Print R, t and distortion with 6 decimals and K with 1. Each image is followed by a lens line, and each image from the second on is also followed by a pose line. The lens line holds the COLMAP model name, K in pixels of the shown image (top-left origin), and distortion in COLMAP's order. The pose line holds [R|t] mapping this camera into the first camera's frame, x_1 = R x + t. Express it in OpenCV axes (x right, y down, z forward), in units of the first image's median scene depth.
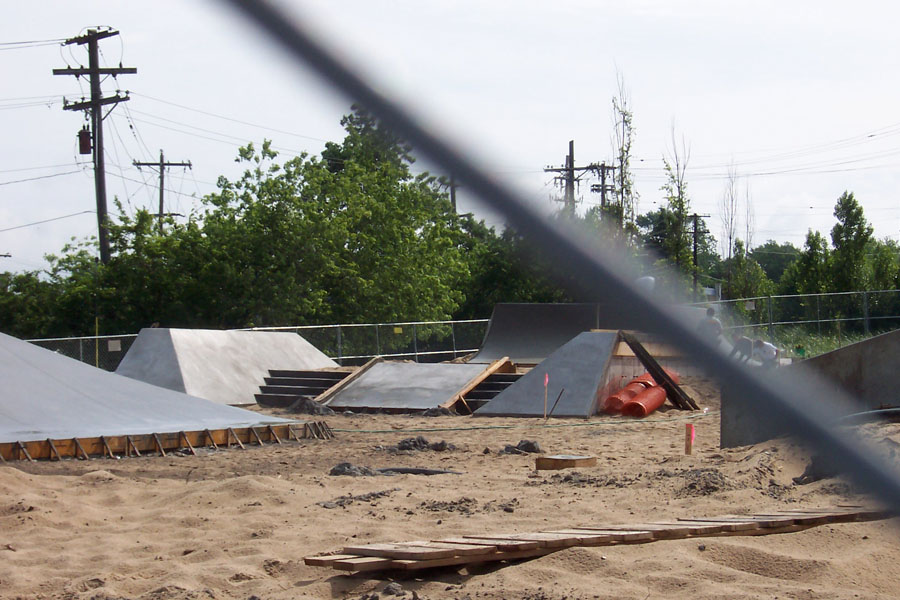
lens RADIAL K [[2154.5, 0, 447.4], [0, 2154.5, 301.0], [0, 0, 1]] dist [-0.012315, 0.000000]
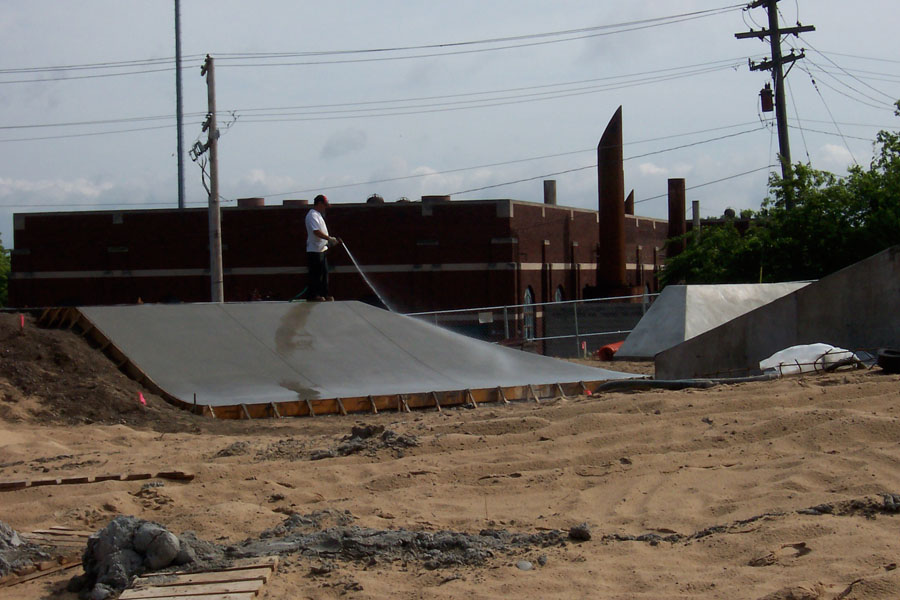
lens RADIAL K [[2154.5, 0, 453.1], [0, 2154.5, 304.8], [0, 0, 1]] dist [-0.012315, 0.000000]
pose [[0.897144, -0.029317, -0.440764, 0.161665], [0.044270, 0.998739, 0.023678, -0.005532], [0.439514, -0.040755, 0.897311, -0.020734]]
